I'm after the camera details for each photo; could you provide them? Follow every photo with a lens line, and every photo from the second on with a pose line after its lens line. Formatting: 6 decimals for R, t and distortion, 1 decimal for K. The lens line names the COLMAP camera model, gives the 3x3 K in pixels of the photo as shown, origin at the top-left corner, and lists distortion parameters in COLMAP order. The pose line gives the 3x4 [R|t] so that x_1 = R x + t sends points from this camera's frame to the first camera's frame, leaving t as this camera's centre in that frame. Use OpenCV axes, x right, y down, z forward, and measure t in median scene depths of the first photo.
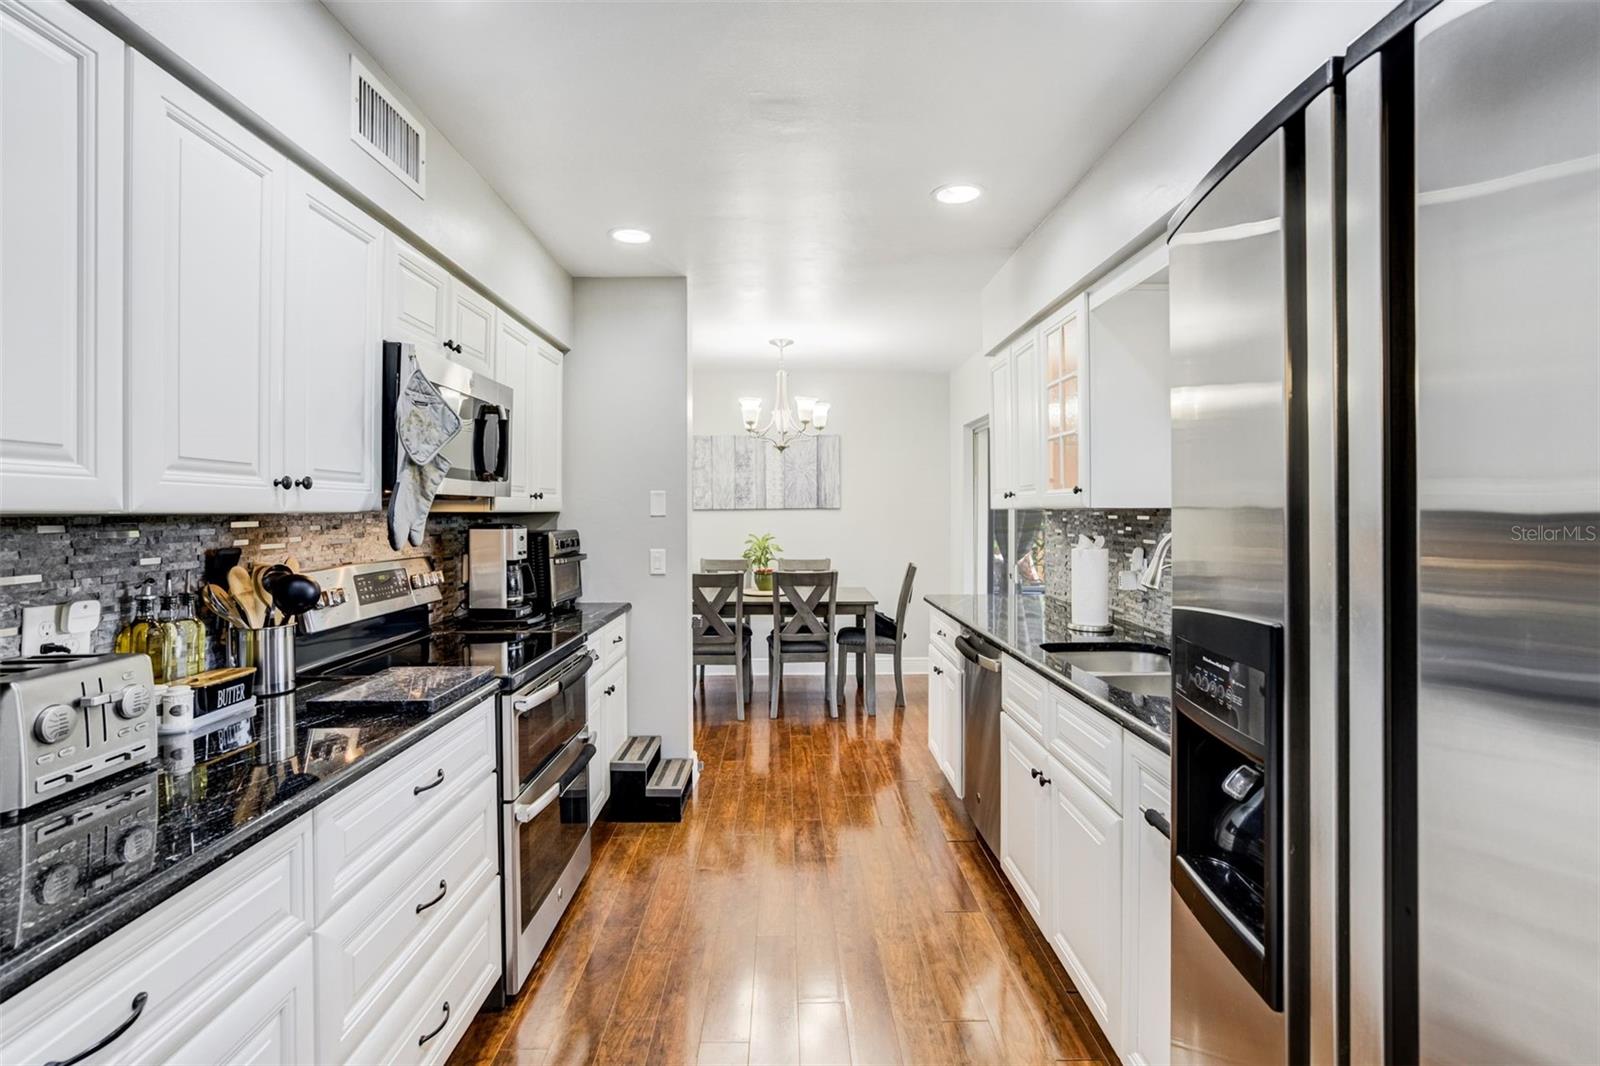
lens RADIAL K [[749.8, 0, 799.3], [0, 749.8, 520.6], [0, 0, 1]] dist [-0.025484, -0.000281]
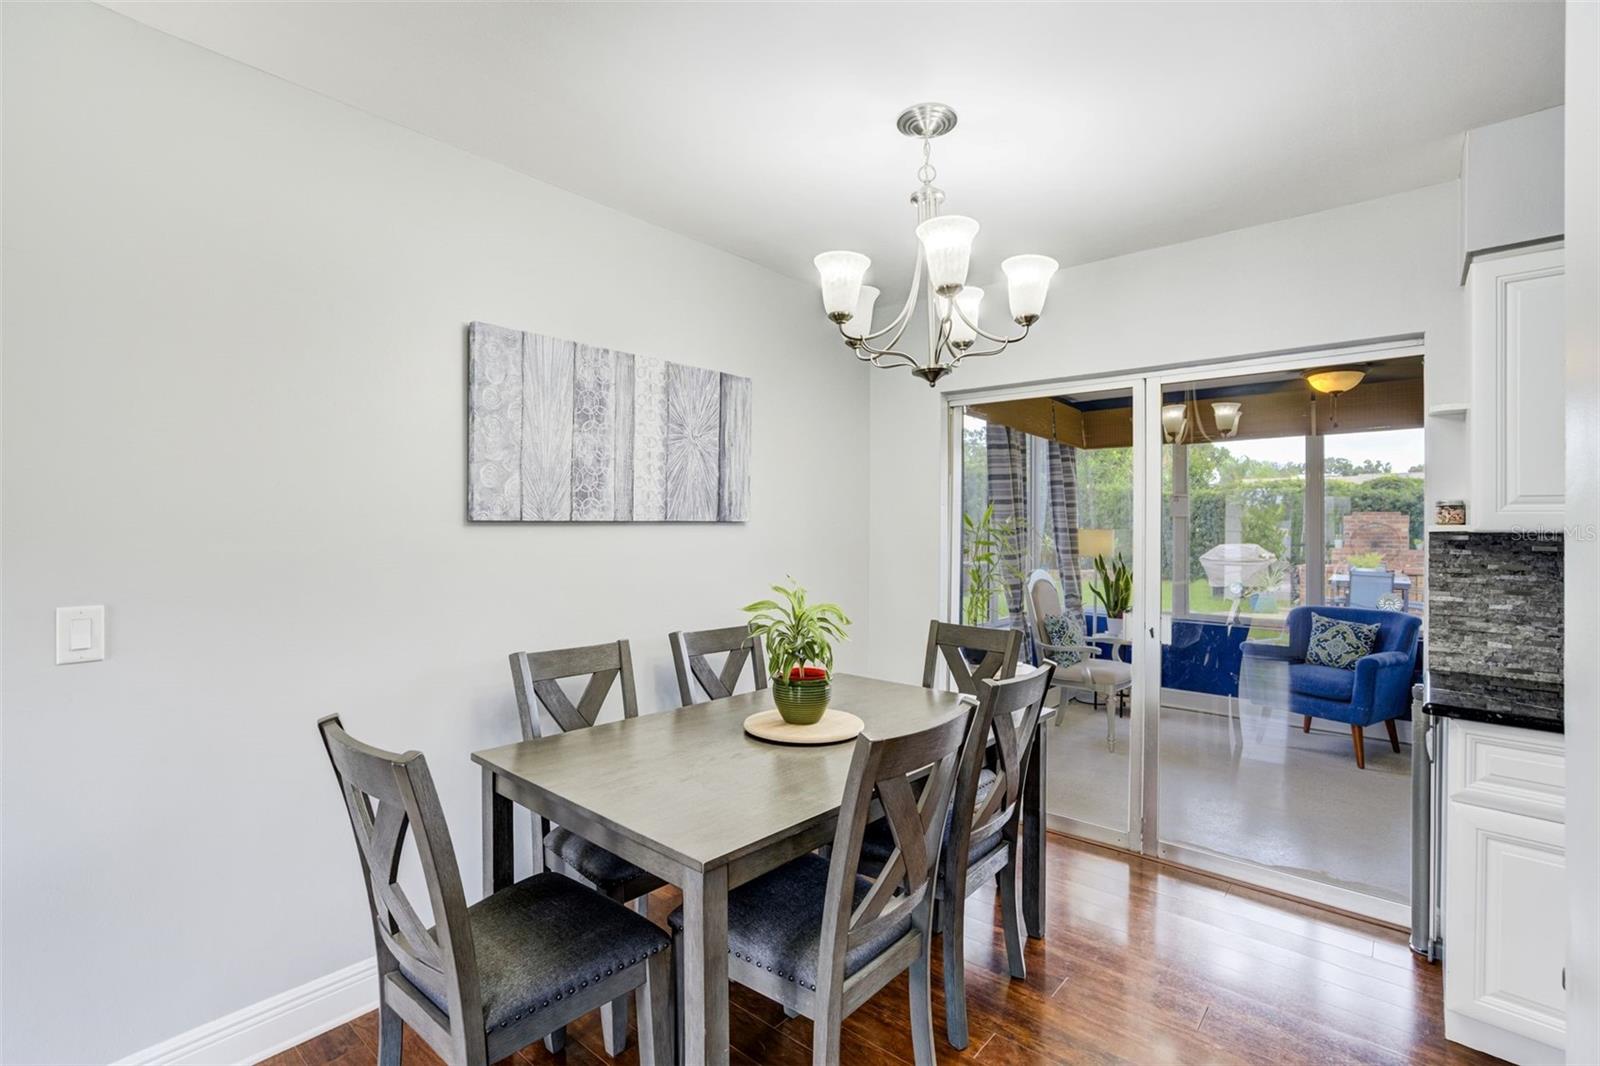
lens RADIAL K [[749.8, 0, 797.6], [0, 749.8, 533.3], [0, 0, 1]] dist [-0.025484, -0.000281]
pose [[0.667674, 0.001080, 0.744453, -0.307779], [0.001194, 0.999996, -0.002521, -0.007781], [-0.744453, 0.002572, 0.667670, 0.635473]]
